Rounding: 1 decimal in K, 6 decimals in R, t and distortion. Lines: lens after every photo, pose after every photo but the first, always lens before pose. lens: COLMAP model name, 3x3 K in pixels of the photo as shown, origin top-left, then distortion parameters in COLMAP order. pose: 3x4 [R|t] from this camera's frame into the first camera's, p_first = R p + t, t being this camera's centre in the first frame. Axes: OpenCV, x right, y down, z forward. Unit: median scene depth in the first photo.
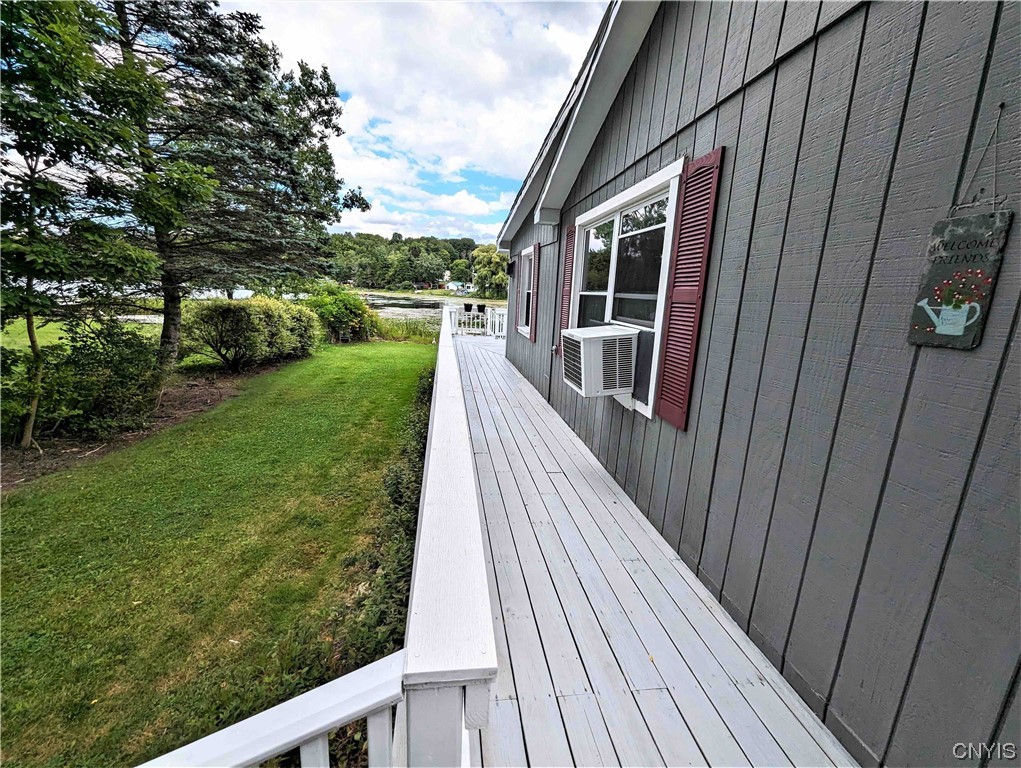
lens RADIAL K [[420.7, 0, 512.6], [0, 420.7, 388.3], [0, 0, 1]] dist [-0.000212, -0.000233]
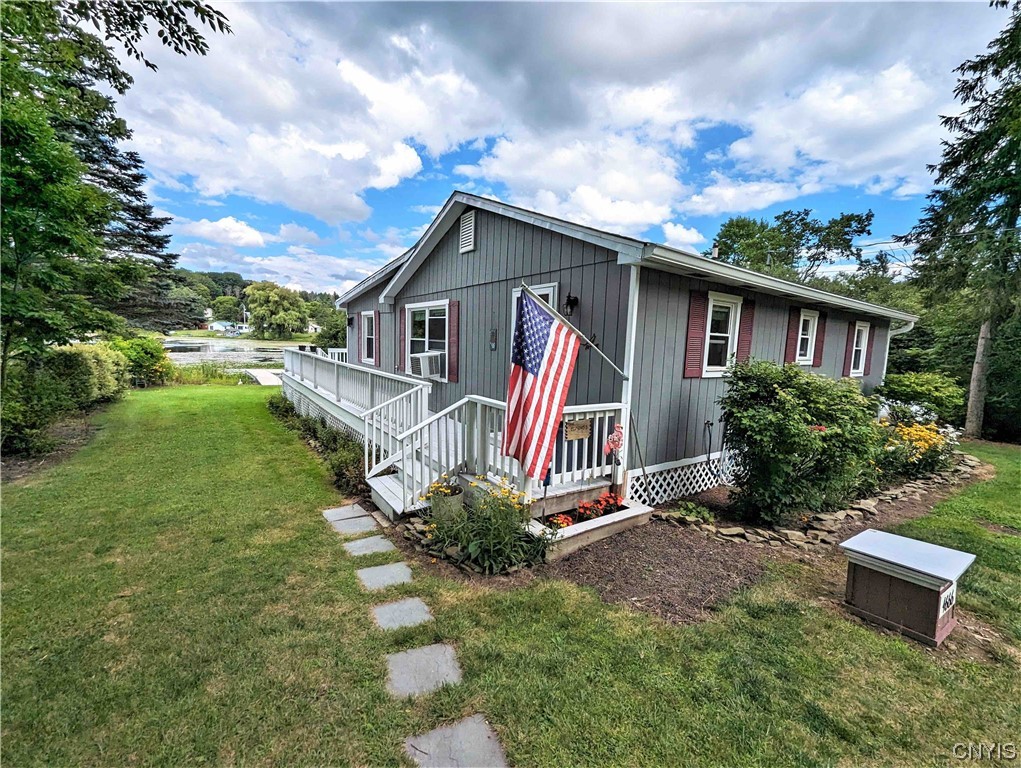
lens RADIAL K [[420.7, 0, 512.6], [0, 420.7, 388.3], [0, 0, 1]] dist [-0.000212, -0.000233]
pose [[0.886636, -0.067007, 0.457588, -0.213016], [0.108242, 0.992032, -0.064464, 0.122979], [-0.449623, 0.106686, 0.886824, -0.627098]]
